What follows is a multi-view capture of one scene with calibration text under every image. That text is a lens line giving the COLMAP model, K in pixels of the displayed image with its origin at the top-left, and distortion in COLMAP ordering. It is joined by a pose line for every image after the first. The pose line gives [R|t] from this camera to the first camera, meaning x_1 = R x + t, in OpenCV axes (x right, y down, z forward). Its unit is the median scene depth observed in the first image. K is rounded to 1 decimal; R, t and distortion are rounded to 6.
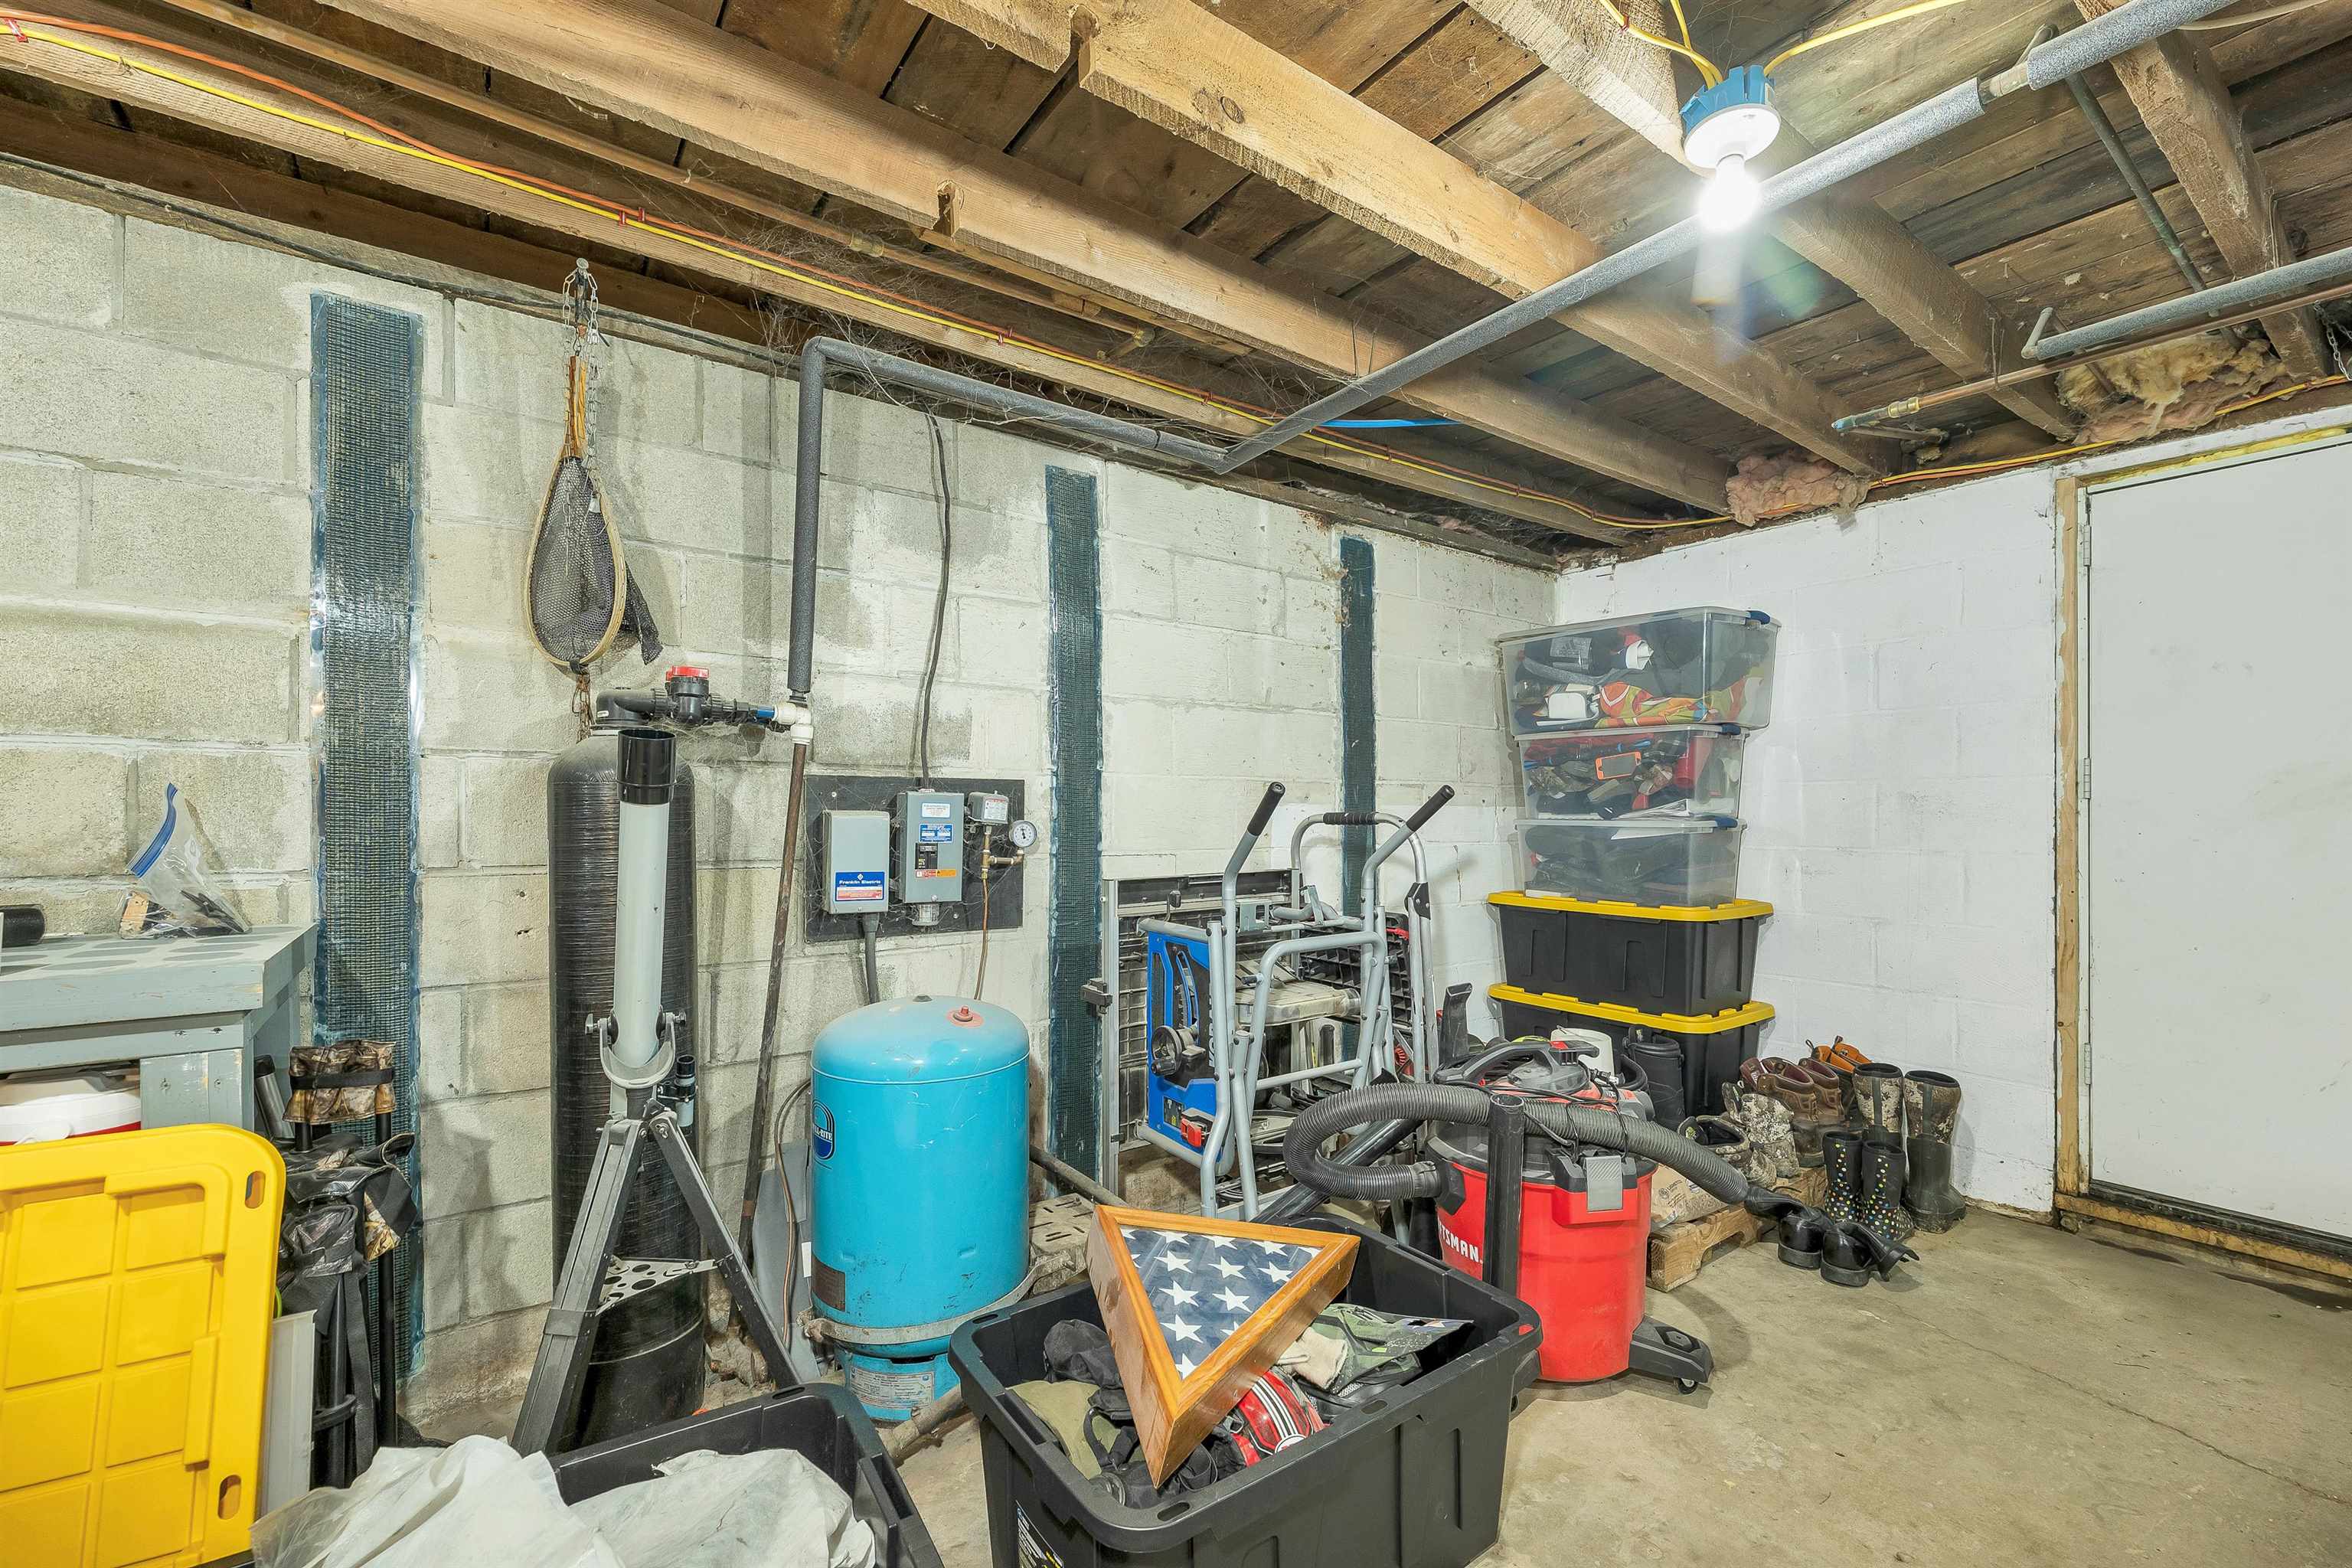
lens RADIAL K [[971.5, 0, 1178.4], [0, 971.5, 816.5], [0, 0, 1]] dist [0.001939, 0.000210]
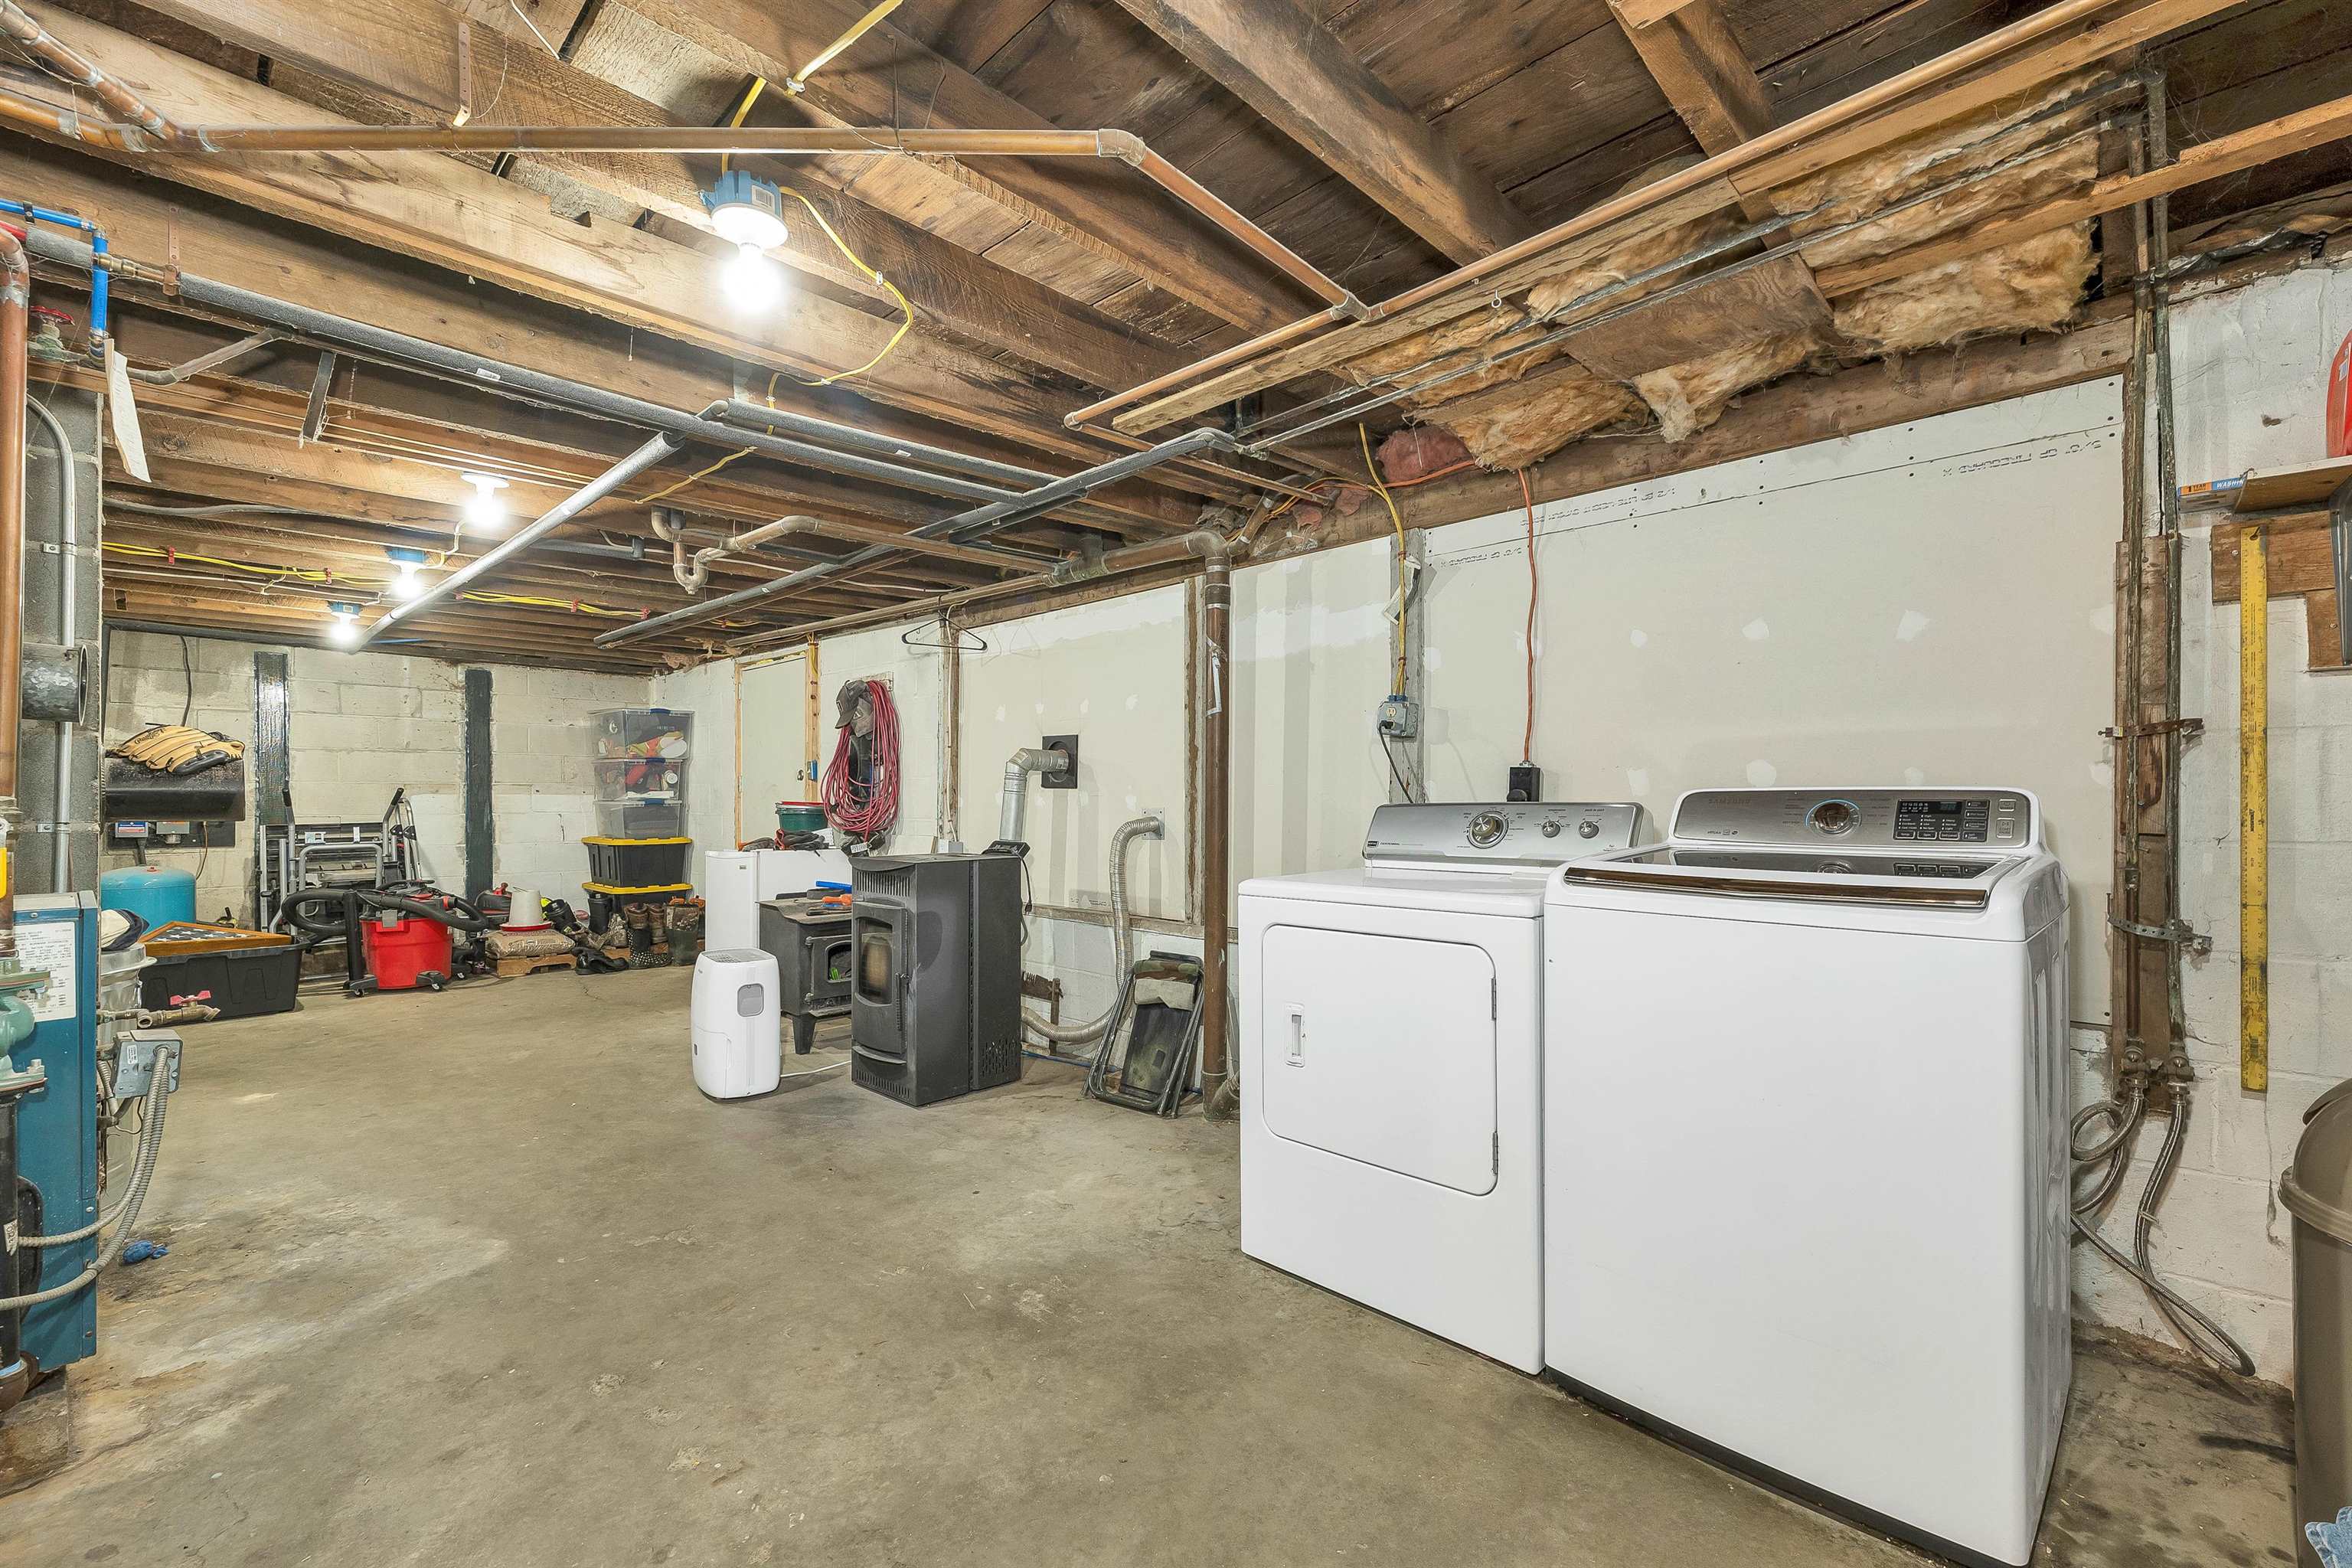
lens RADIAL K [[988.9, 0, 1180.4], [0, 988.9, 795.1], [0, 0, 1]] dist [0.000817, 0.000233]
pose [[0.984121, -0.002654, 0.177480, 1.678025], [0.004065, 0.999963, -0.007589, 0.015441], [-0.177453, 0.008190, 0.984095, -1.795505]]
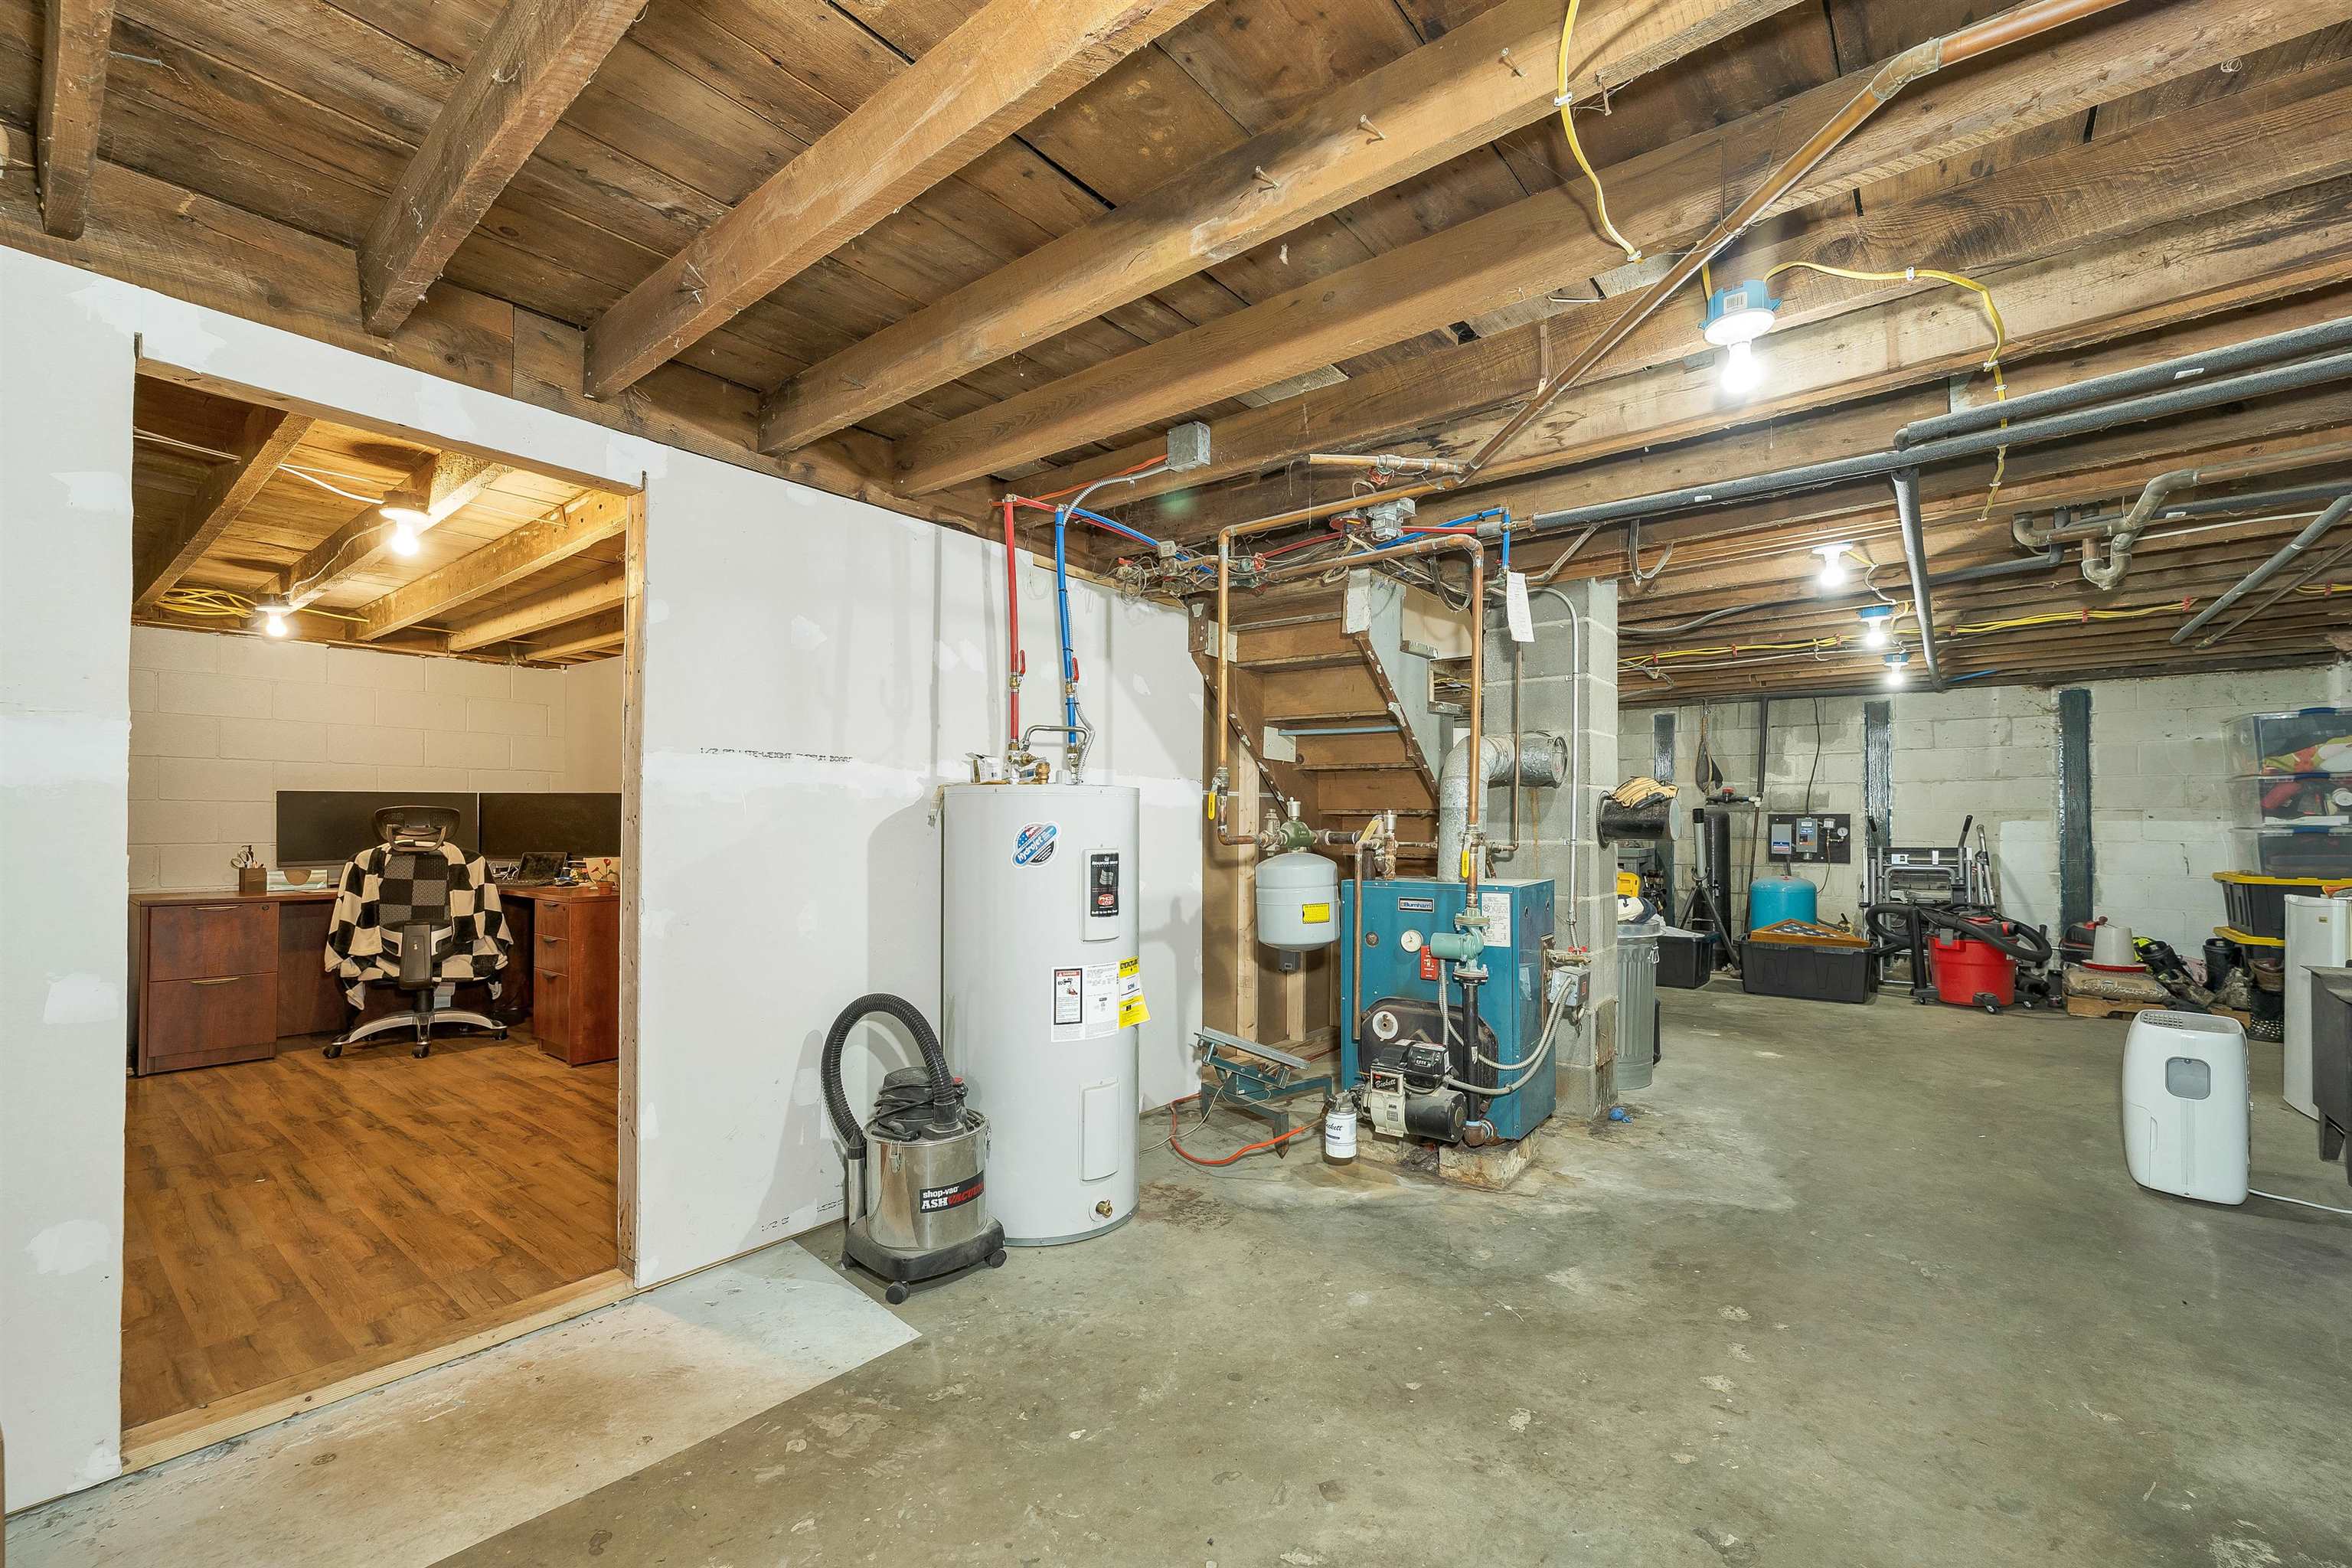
lens RADIAL K [[971.5, 0, 1178.4], [0, 971.5, 816.5], [0, 0, 1]] dist [0.001939, 0.000210]
pose [[0.262622, -0.009763, -0.964849, 2.105986], [-0.004837, 0.999923, -0.011435, 0.014072], [0.964887, 0.007670, 0.262554, -1.702634]]
